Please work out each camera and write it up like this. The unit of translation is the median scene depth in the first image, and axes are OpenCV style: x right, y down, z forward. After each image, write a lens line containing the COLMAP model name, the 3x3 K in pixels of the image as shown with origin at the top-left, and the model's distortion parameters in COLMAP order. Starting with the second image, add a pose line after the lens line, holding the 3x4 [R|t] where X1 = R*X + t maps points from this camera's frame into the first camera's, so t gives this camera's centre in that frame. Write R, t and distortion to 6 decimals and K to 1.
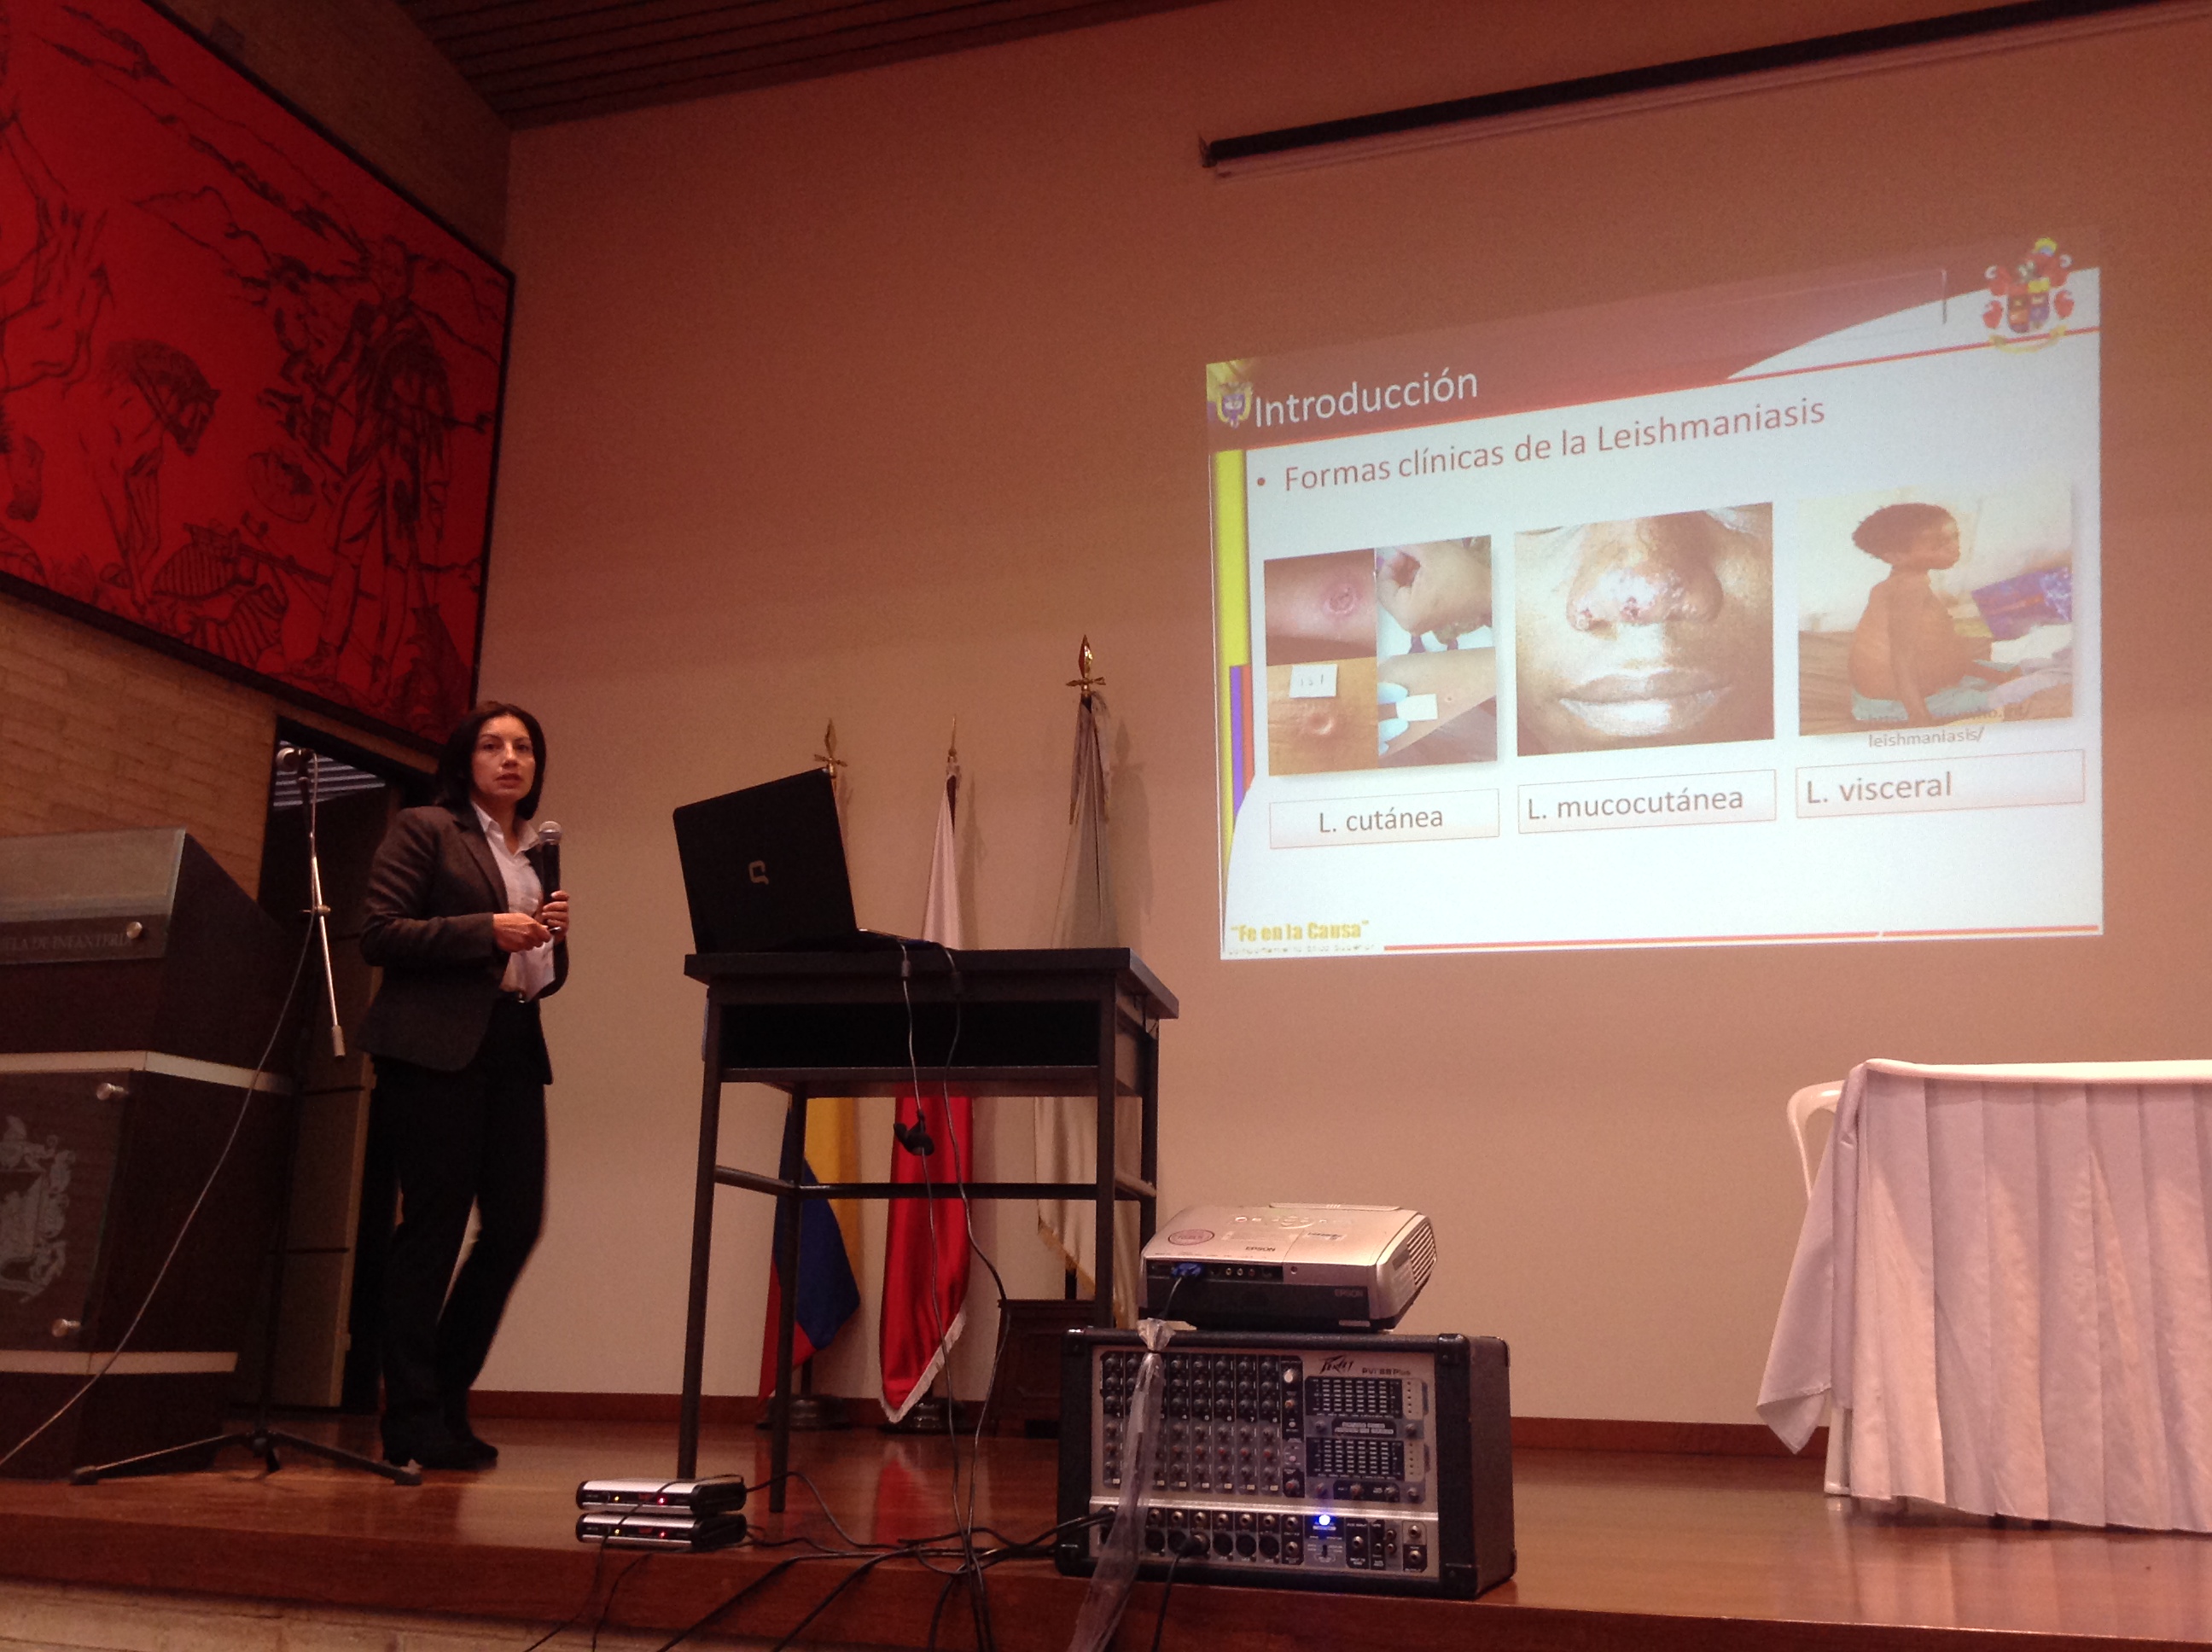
lens RADIAL K [[2166.2, 0, 1062.3], [0, 2166.2, 834.4], [0, 0, 1]] dist [0.133570, -0.314270]
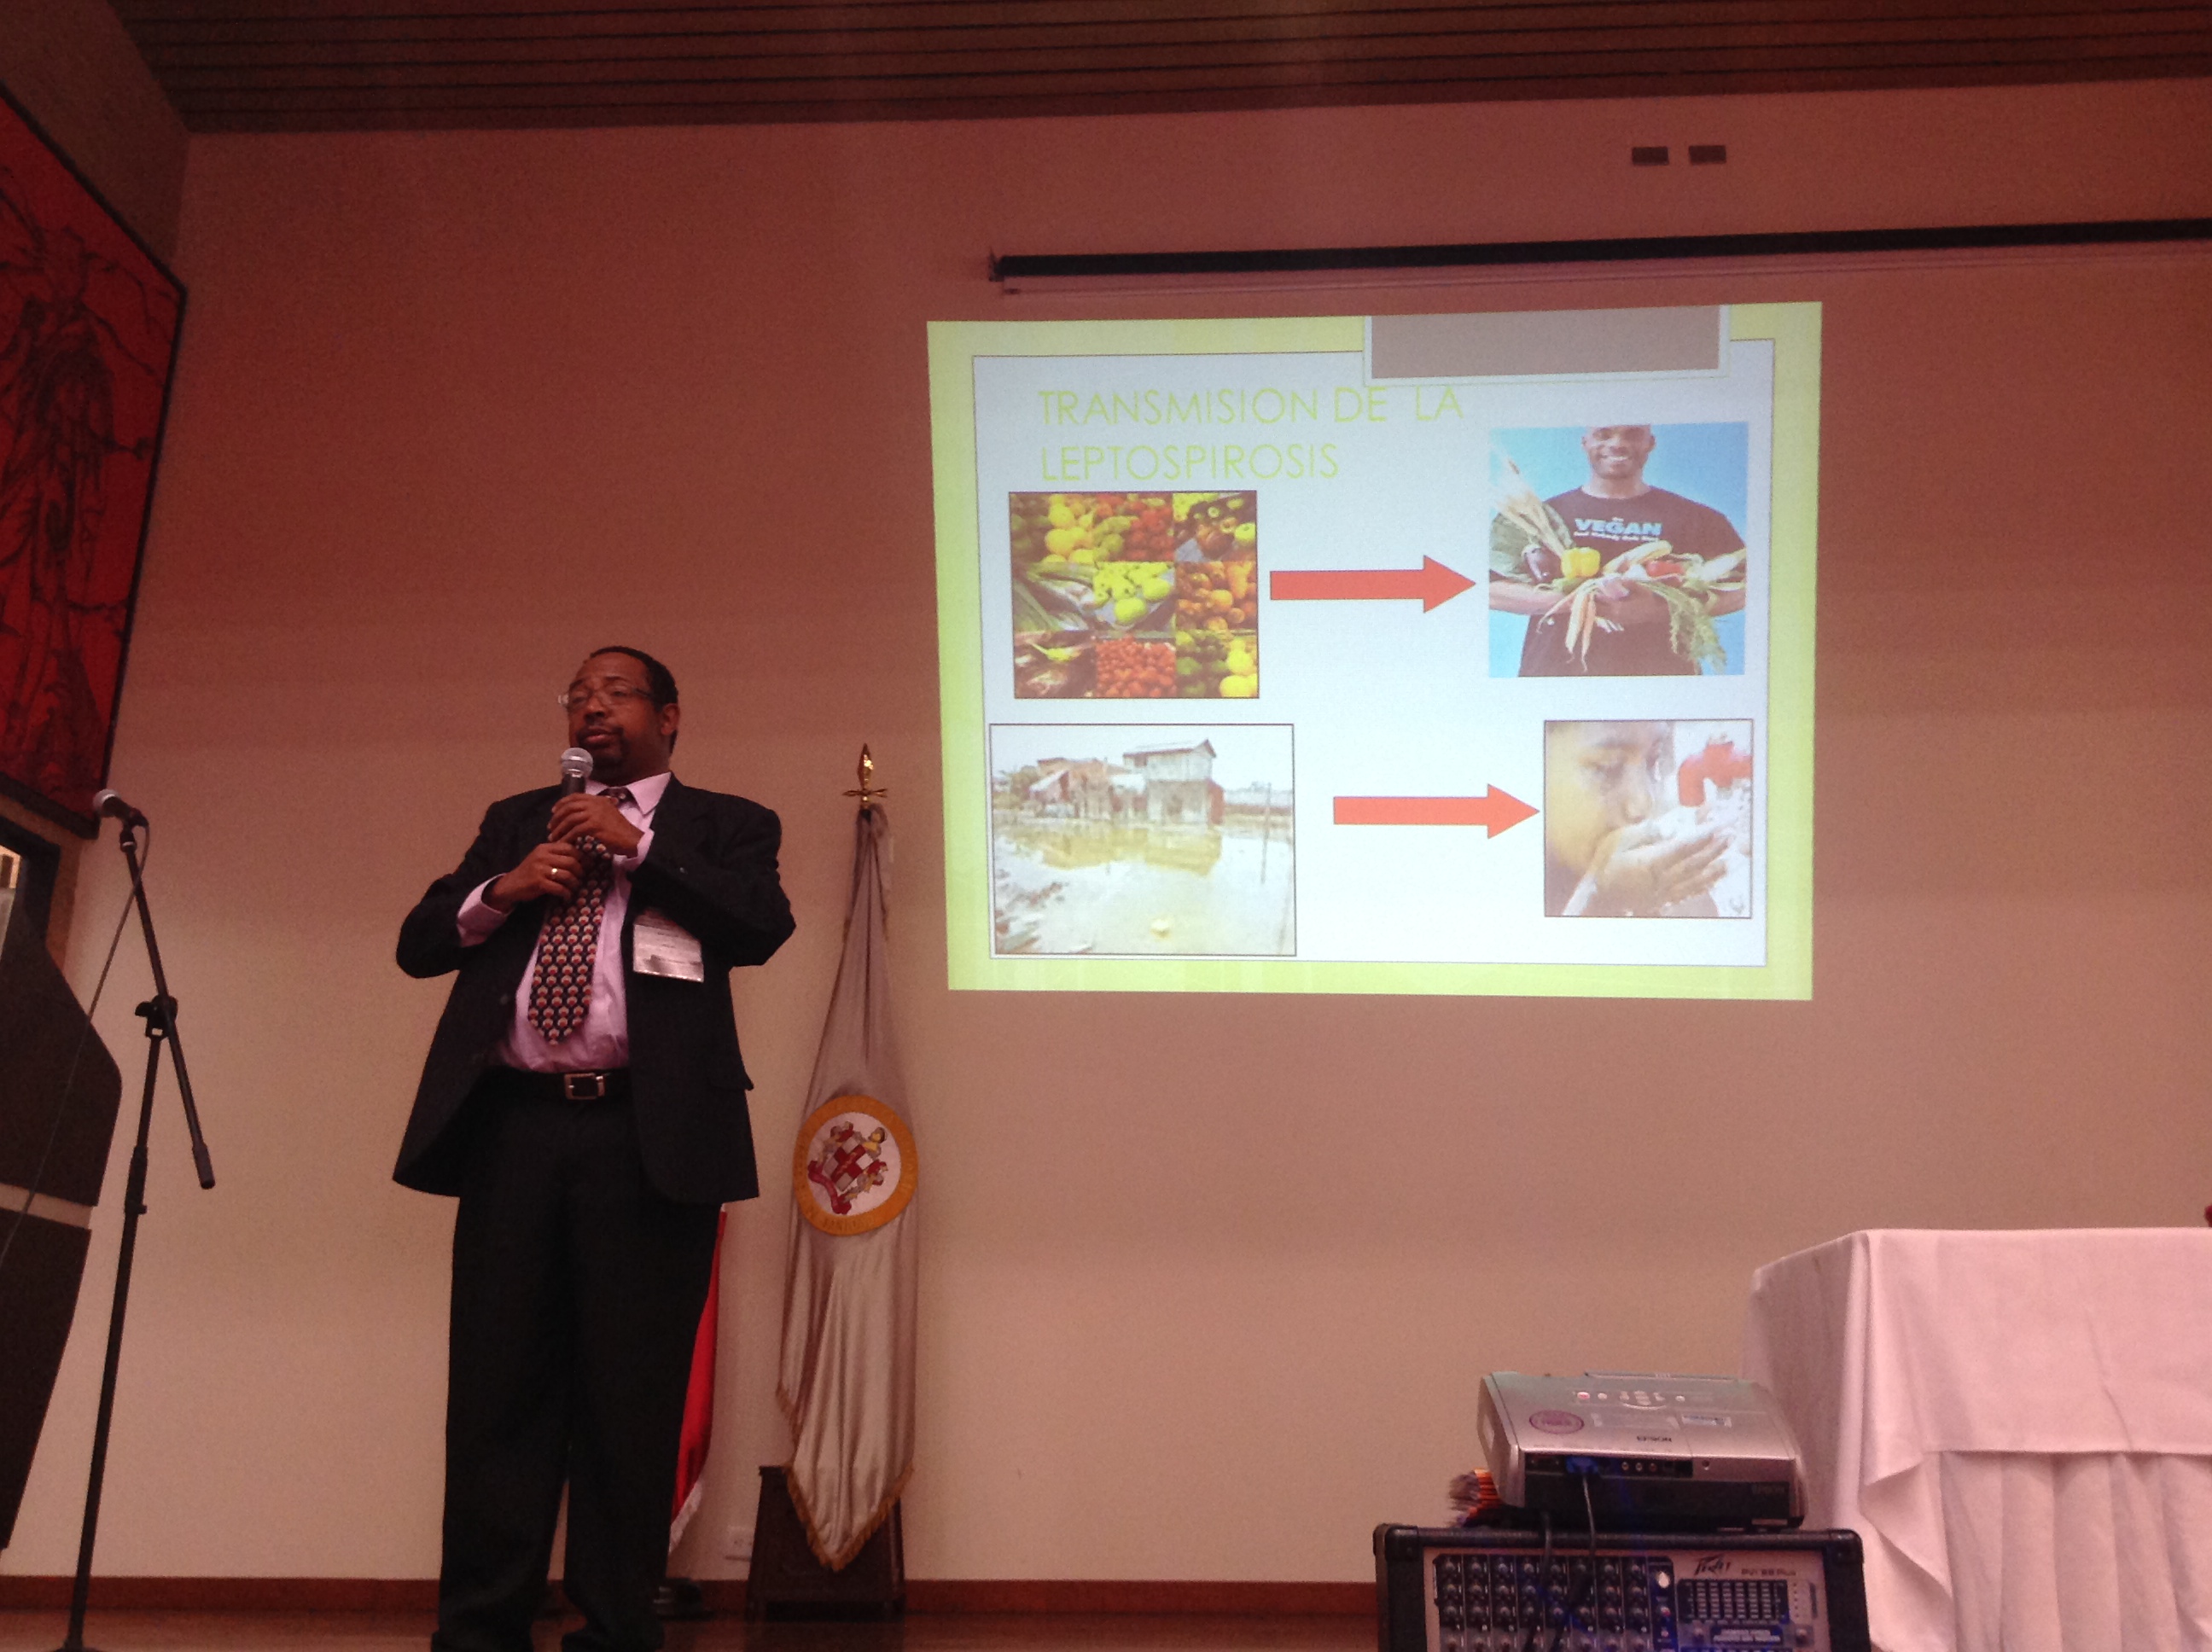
lens RADIAL K [[2169.8, 0, 1066.6], [0, 2169.8, 816.3], [0, 0, 1]] dist [0.122548, -0.283630]
pose [[0.958554, 0.070912, 0.275945, -0.171399], [-0.052467, 0.995902, -0.073670, 0.005013], [-0.280038, 0.056138, 0.958346, 0.073234]]
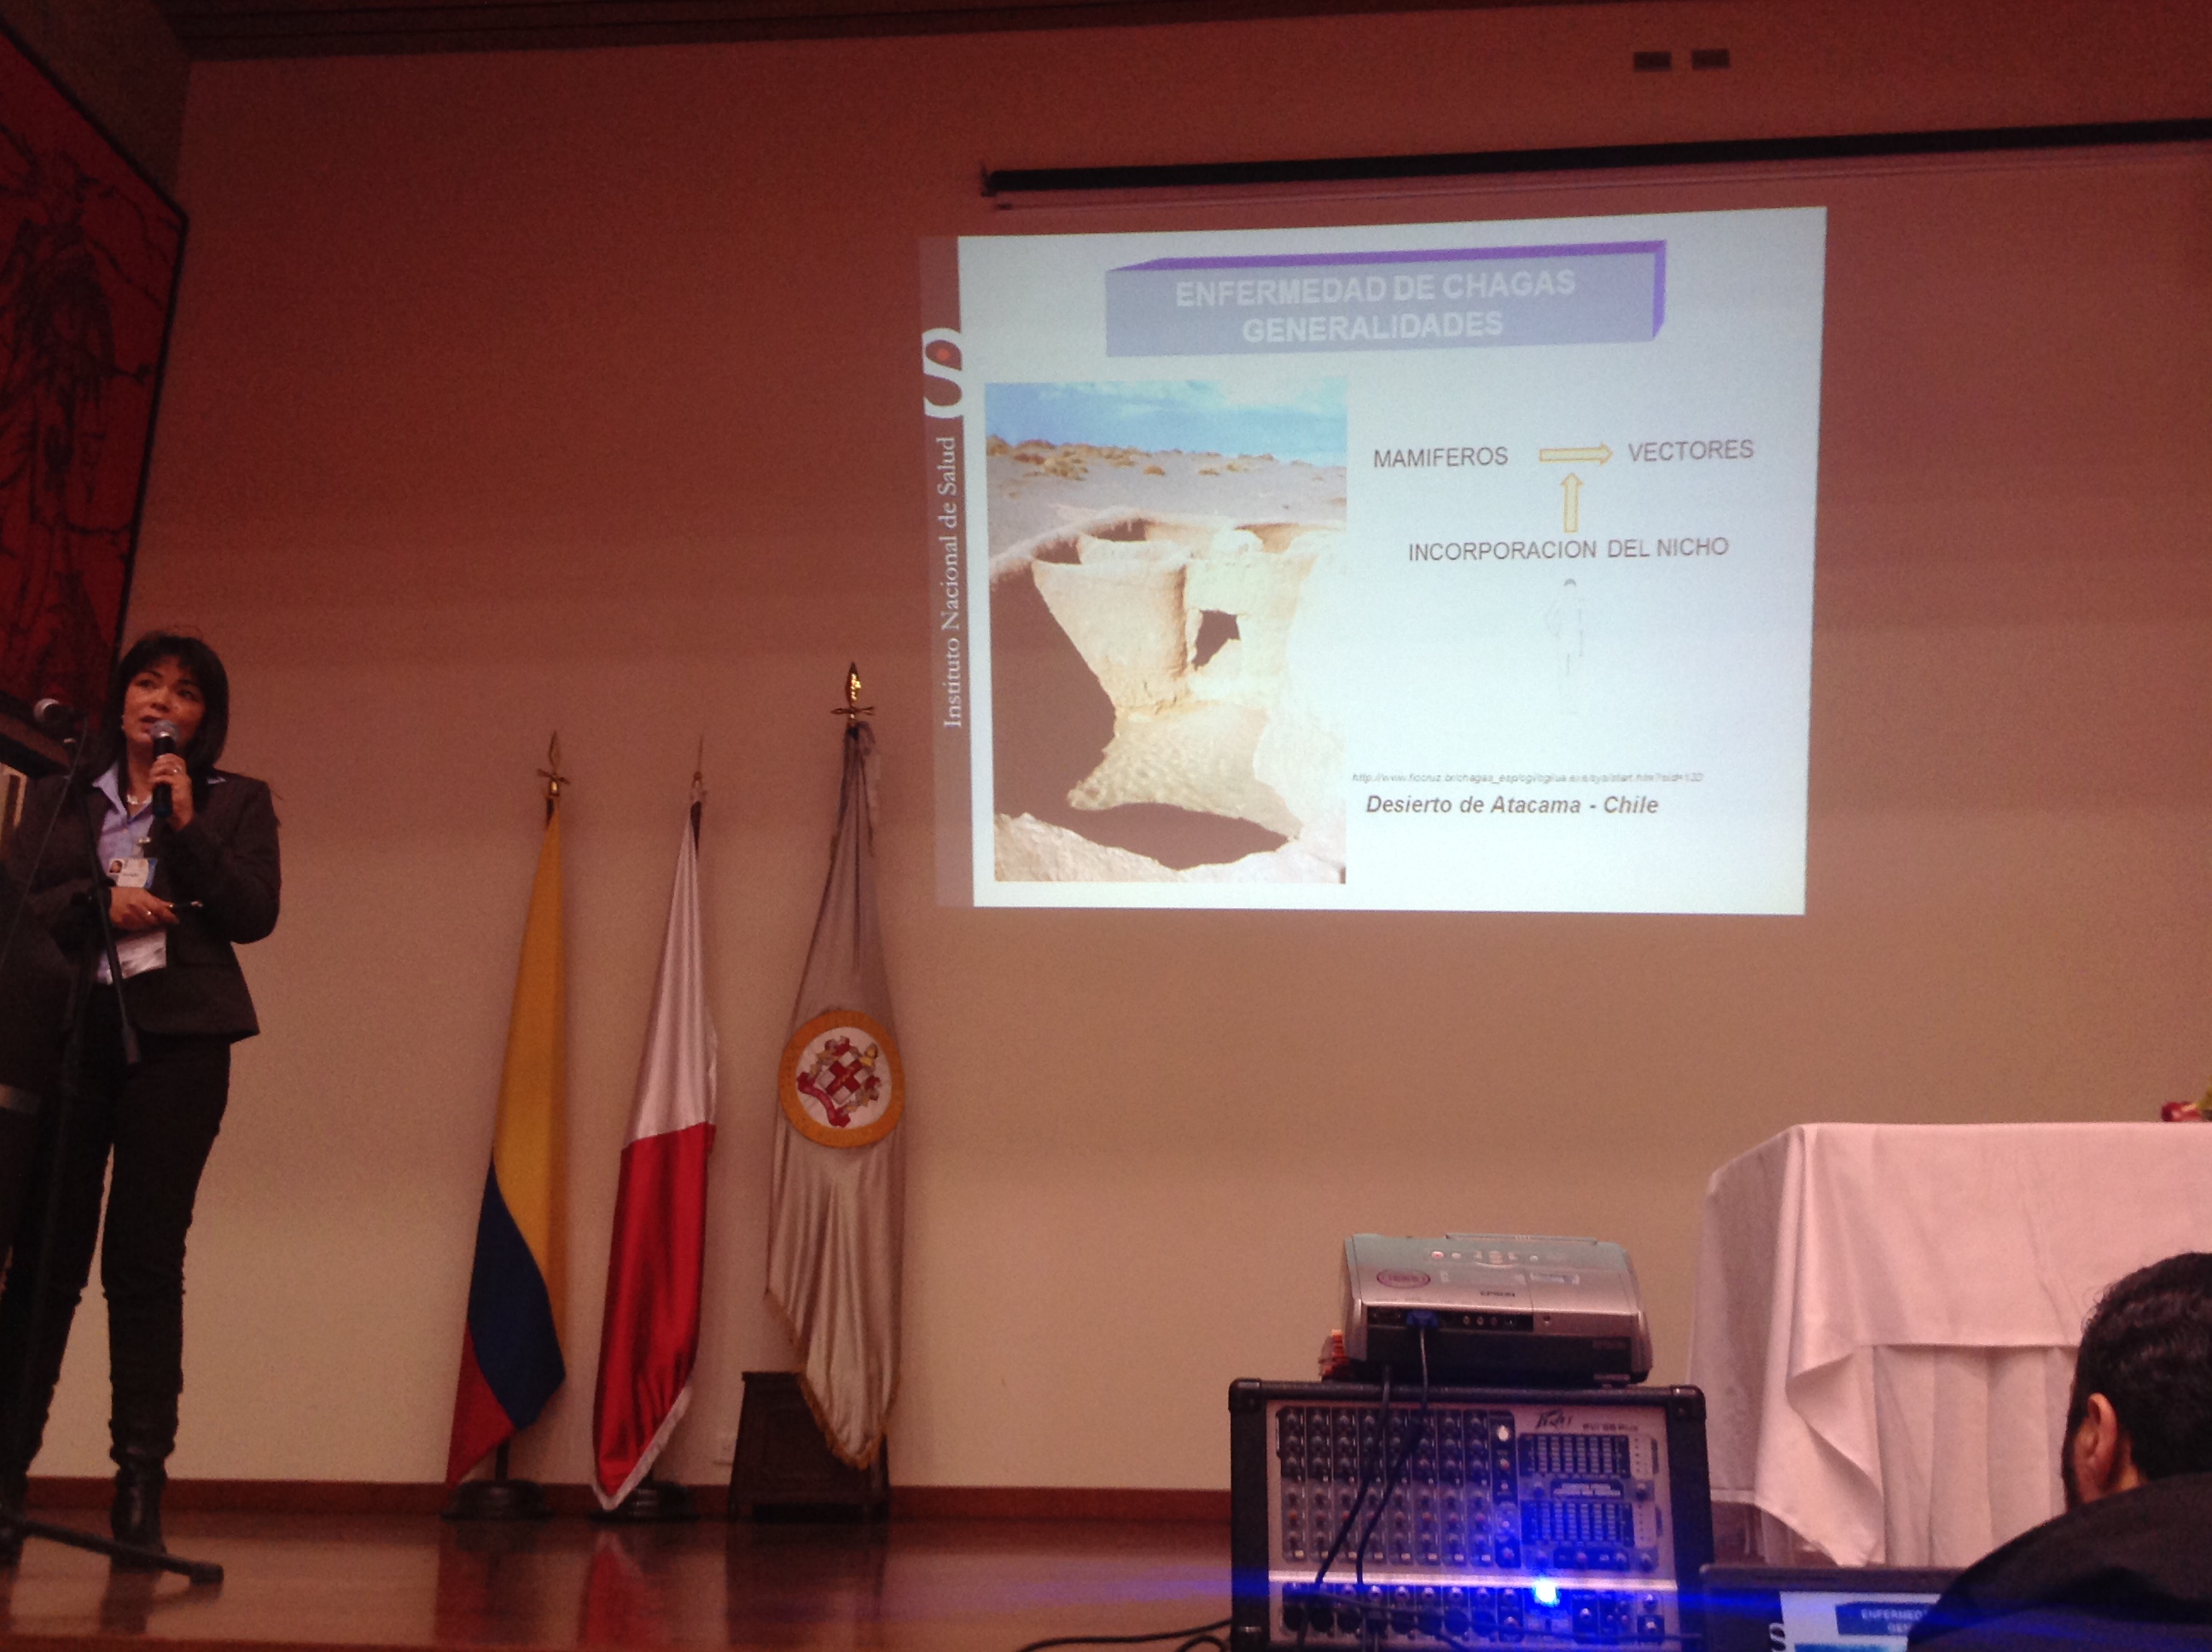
lens RADIAL K [[2170.1, 0, 1071.9], [0, 2170.1, 824.1], [0, 0, 1]] dist [0.134121, -0.312945]
pose [[0.967810, 0.062661, 0.243758, -0.129180], [-0.052373, 0.997451, -0.048468, 0.020476], [-0.246174, 0.034141, 0.968624, 0.063176]]
